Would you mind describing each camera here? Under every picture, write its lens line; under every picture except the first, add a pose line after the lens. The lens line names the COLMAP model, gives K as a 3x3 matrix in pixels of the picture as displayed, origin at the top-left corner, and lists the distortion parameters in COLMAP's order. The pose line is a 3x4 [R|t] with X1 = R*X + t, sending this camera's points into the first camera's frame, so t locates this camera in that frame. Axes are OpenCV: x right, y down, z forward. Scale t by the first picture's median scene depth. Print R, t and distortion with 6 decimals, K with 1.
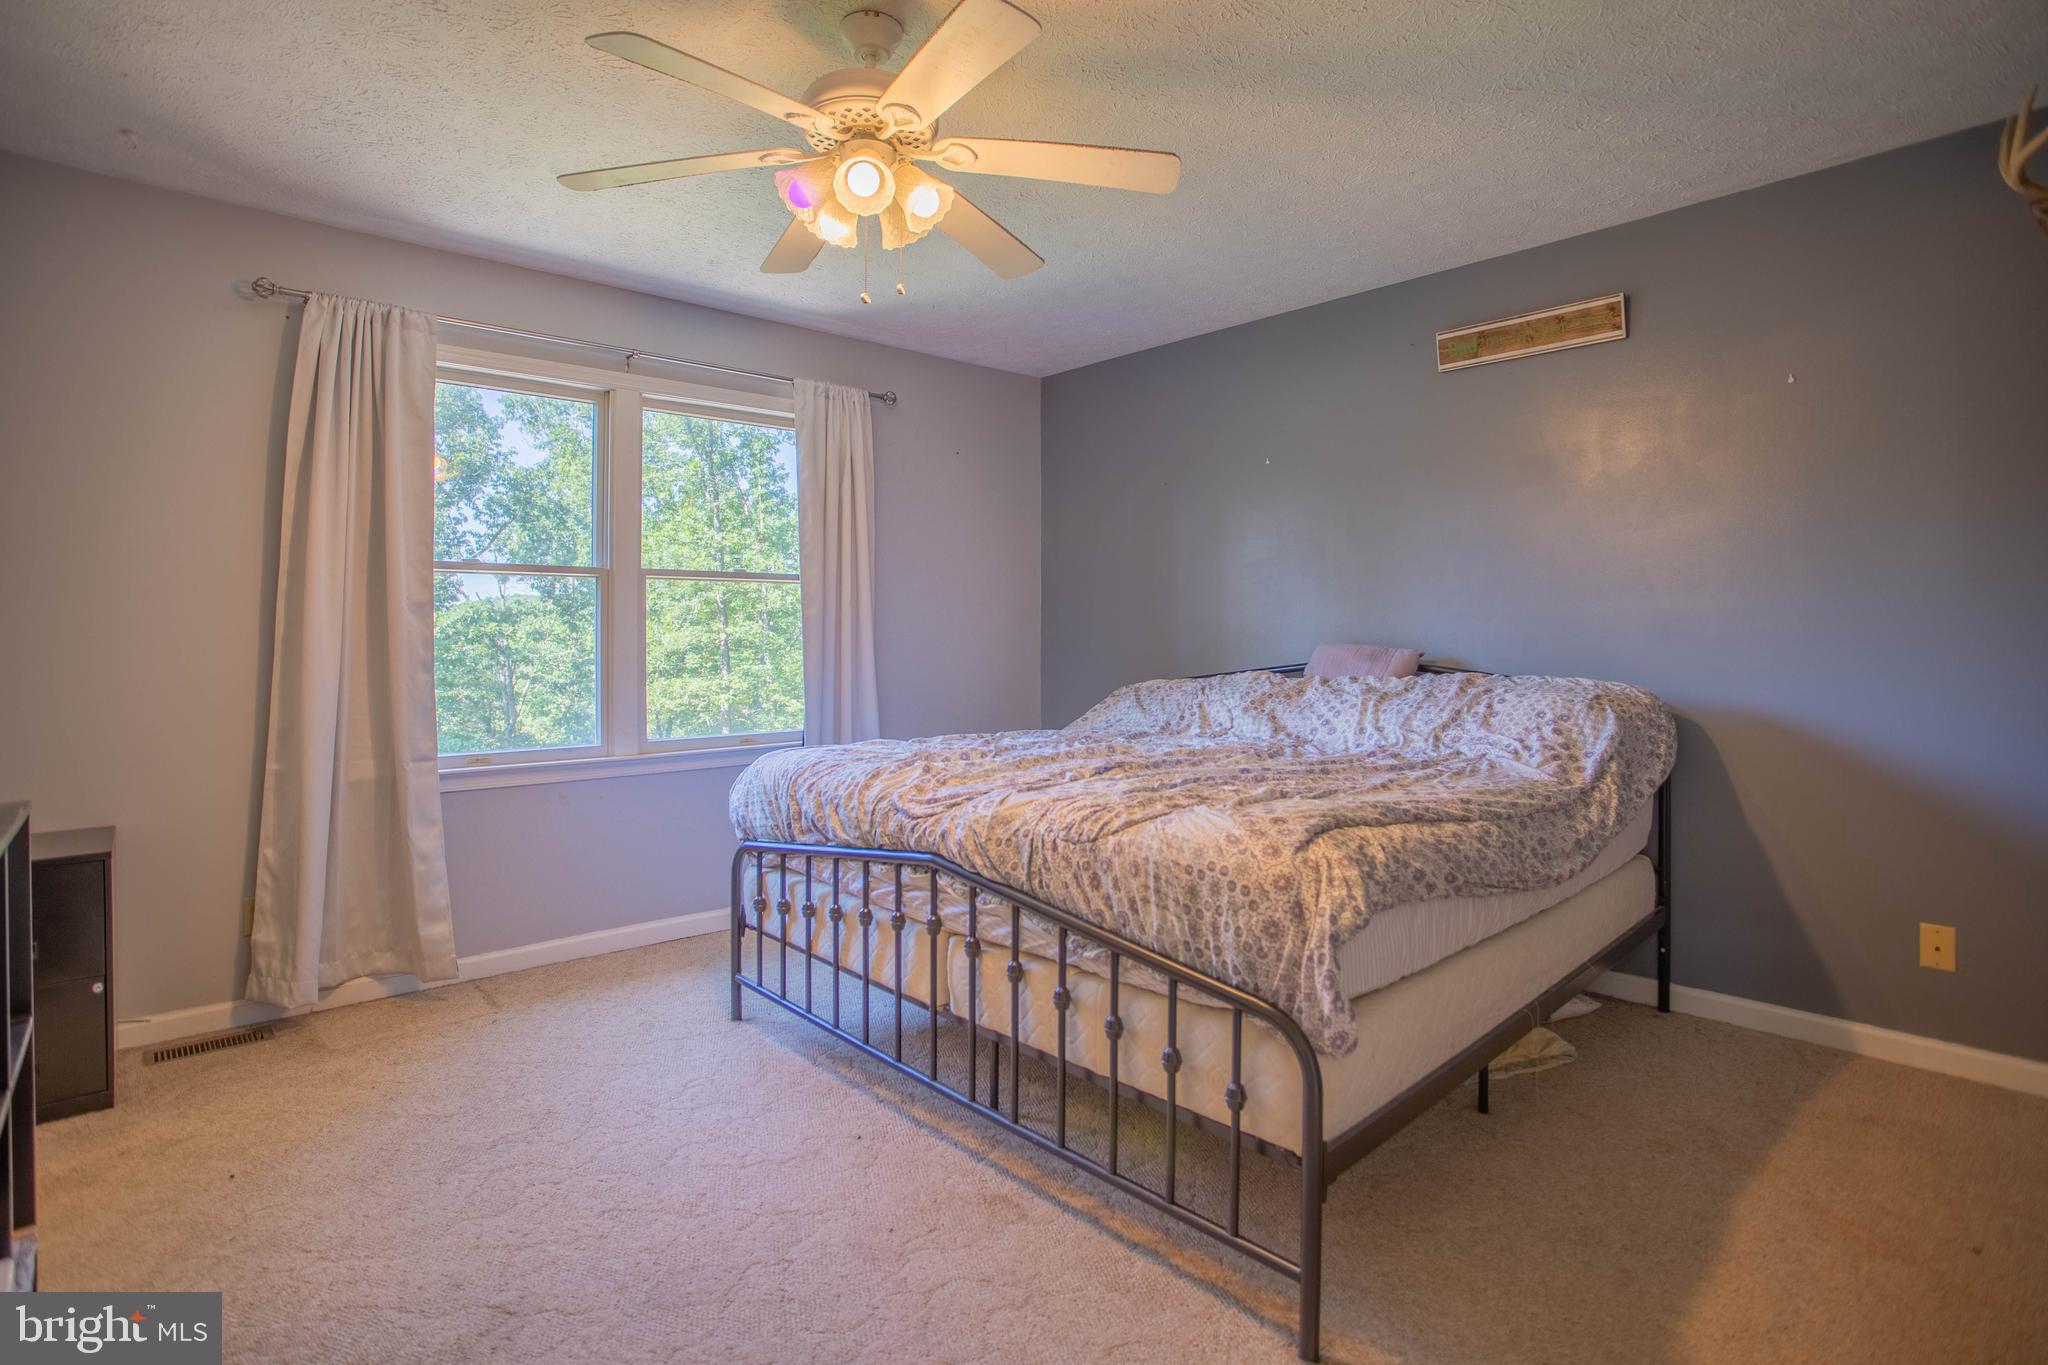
lens RADIAL K [[1023.6, 0, 1023.6], [0, 1023.6, 626.9], [0, 0, 1]] dist [-0.000179, -0.027828]
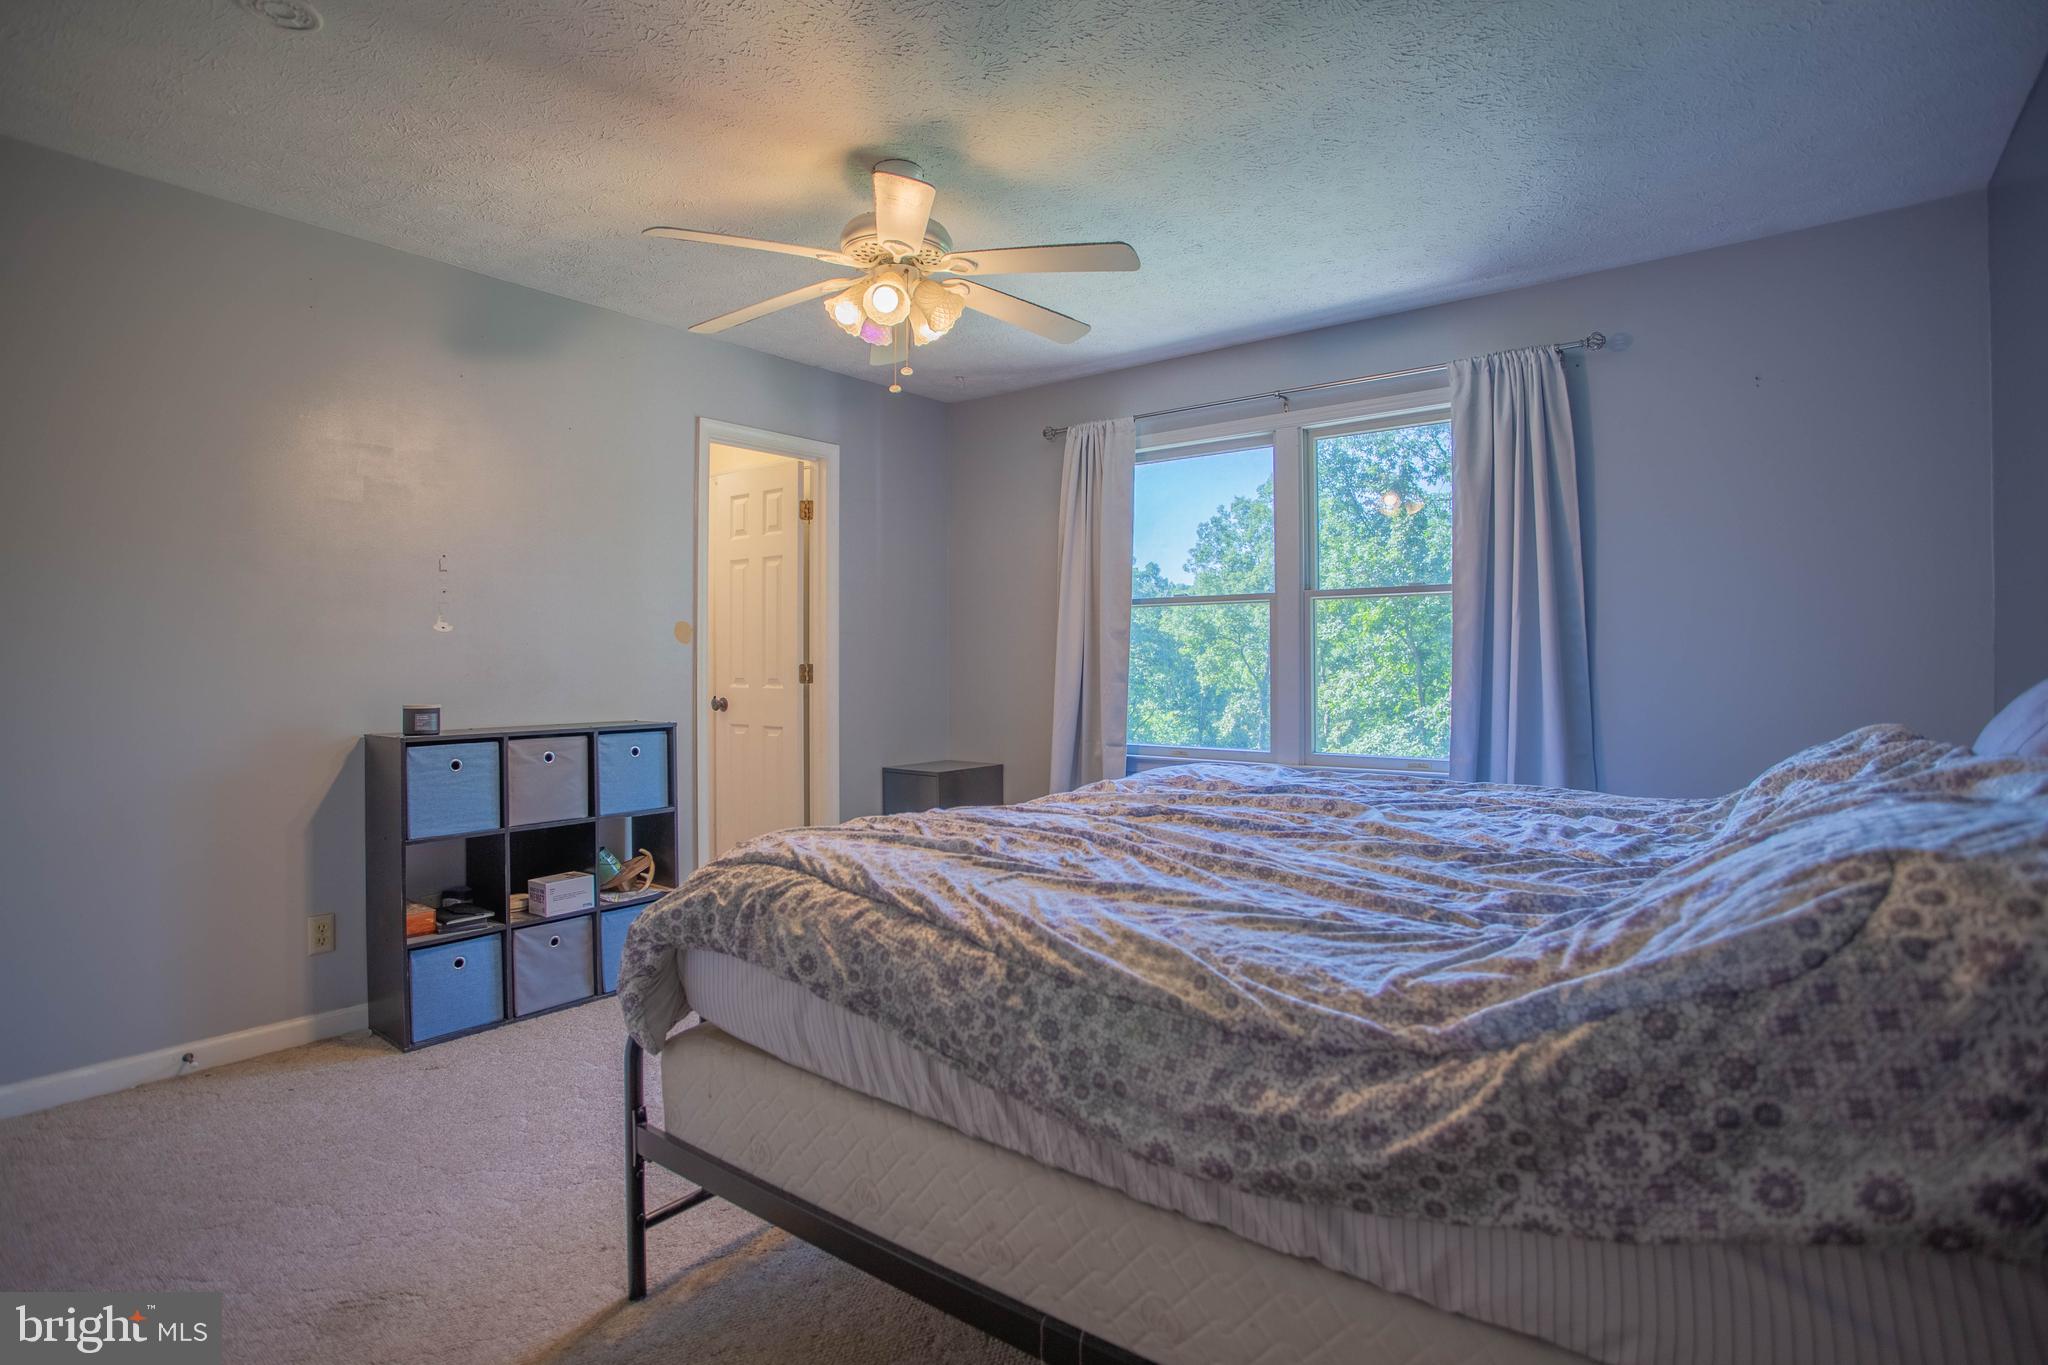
lens RADIAL K [[1023.3, 0, 1003.8], [0, 1023.3, 666.1], [0, 0, 1]] dist [-0.066914, 0.027700]
pose [[0.154246, 0.012471, -0.987954, 0.834763], [0.001137, 0.999917, 0.012800, 0.007073], [0.988032, -0.003097, 0.154219, 0.723115]]
